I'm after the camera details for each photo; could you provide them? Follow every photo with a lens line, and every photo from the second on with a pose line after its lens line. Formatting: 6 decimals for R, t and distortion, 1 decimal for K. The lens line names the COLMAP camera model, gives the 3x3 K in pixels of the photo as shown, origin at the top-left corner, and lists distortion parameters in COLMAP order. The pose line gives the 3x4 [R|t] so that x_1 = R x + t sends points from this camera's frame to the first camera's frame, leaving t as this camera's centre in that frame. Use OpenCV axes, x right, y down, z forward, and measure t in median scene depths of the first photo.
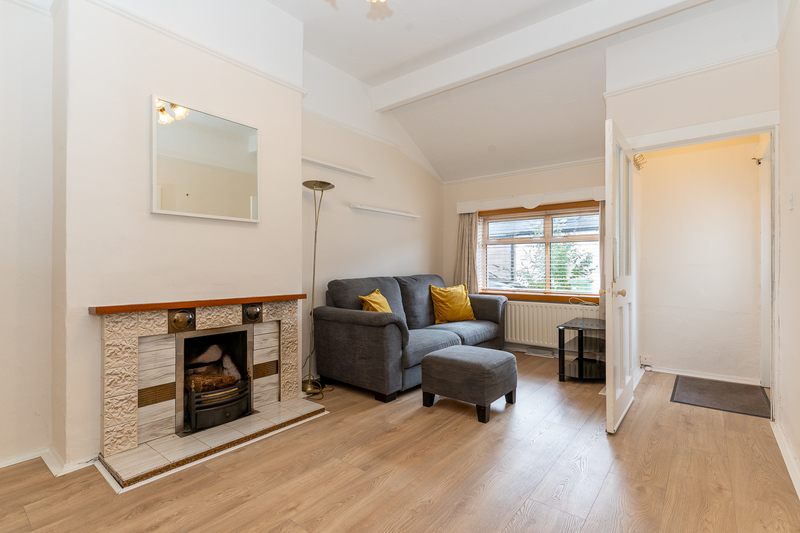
lens RADIAL K [[380.6, 0, 399.4], [0, 380.6, 268.2], [0, 0, 1]] dist [0.001297, -0.000782]
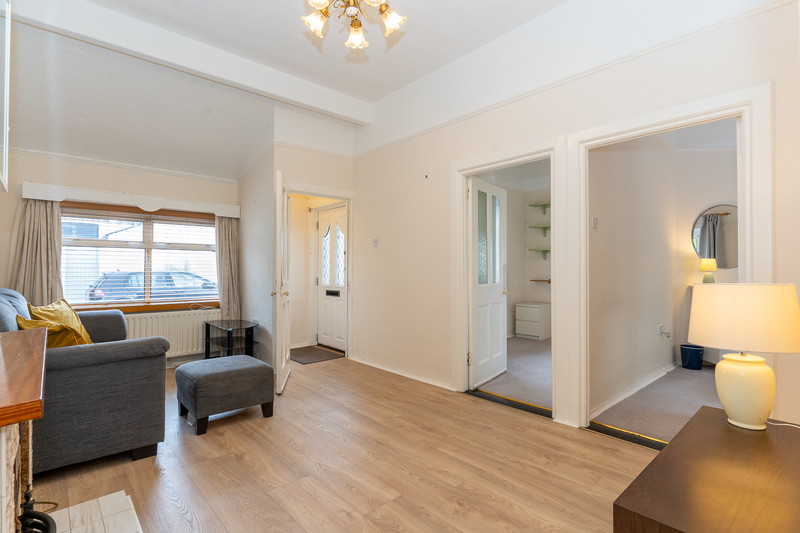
lens RADIAL K [[387.9, 0, 399.0], [0, 387.9, 265.9], [0, 0, 1]] dist [-0.000688, -0.000121]
pose [[0.162426, 0.011999, 0.986648, -0.867090], [0.005908, 0.999896, -0.013132, -0.015553], [-0.986703, 0.007963, 0.162339, 0.461526]]
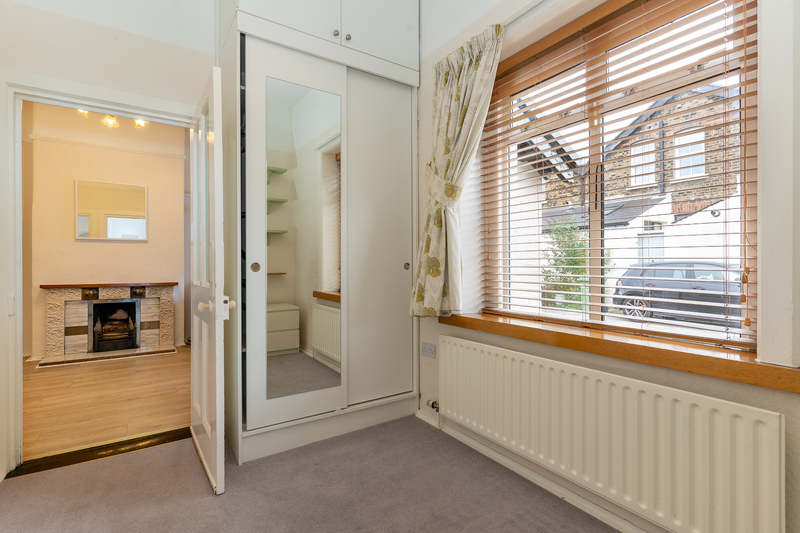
lens RADIAL K [[380.6, 0, 401.8], [0, 380.6, 267.3], [0, 0, 1]] dist [0.001297, -0.000782]
pose [[0.954472, 0.000144, -0.298301, 1.403100], [0.000558, 0.999997, 0.002268, -0.002060], [0.298300, -0.002331, 0.954469, -0.346500]]
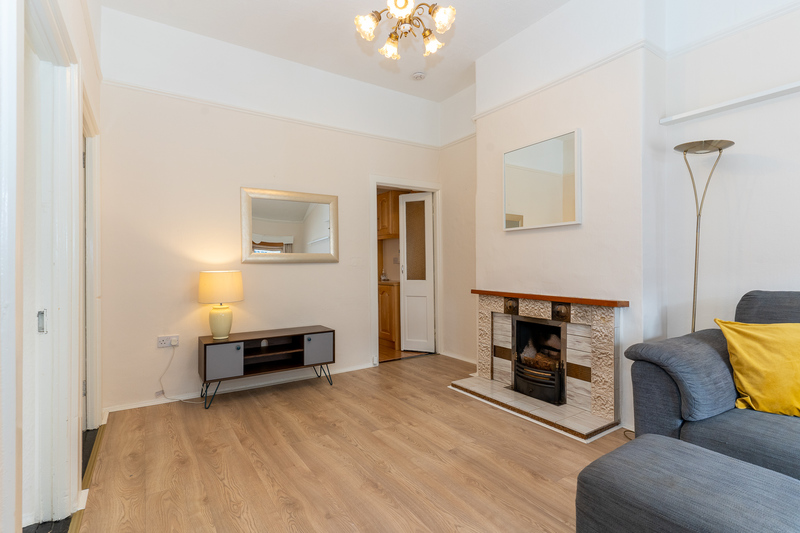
lens RADIAL K [[380.6, 0, 400.0], [0, 380.6, 265.8], [0, 0, 1]] dist [0.001297, -0.000782]
pose [[-0.302129, 0.004308, -0.953257, 0.811107], [0.000633, 0.999990, 0.004318, -0.015211], [0.953267, 0.000701, -0.302129, 0.954101]]
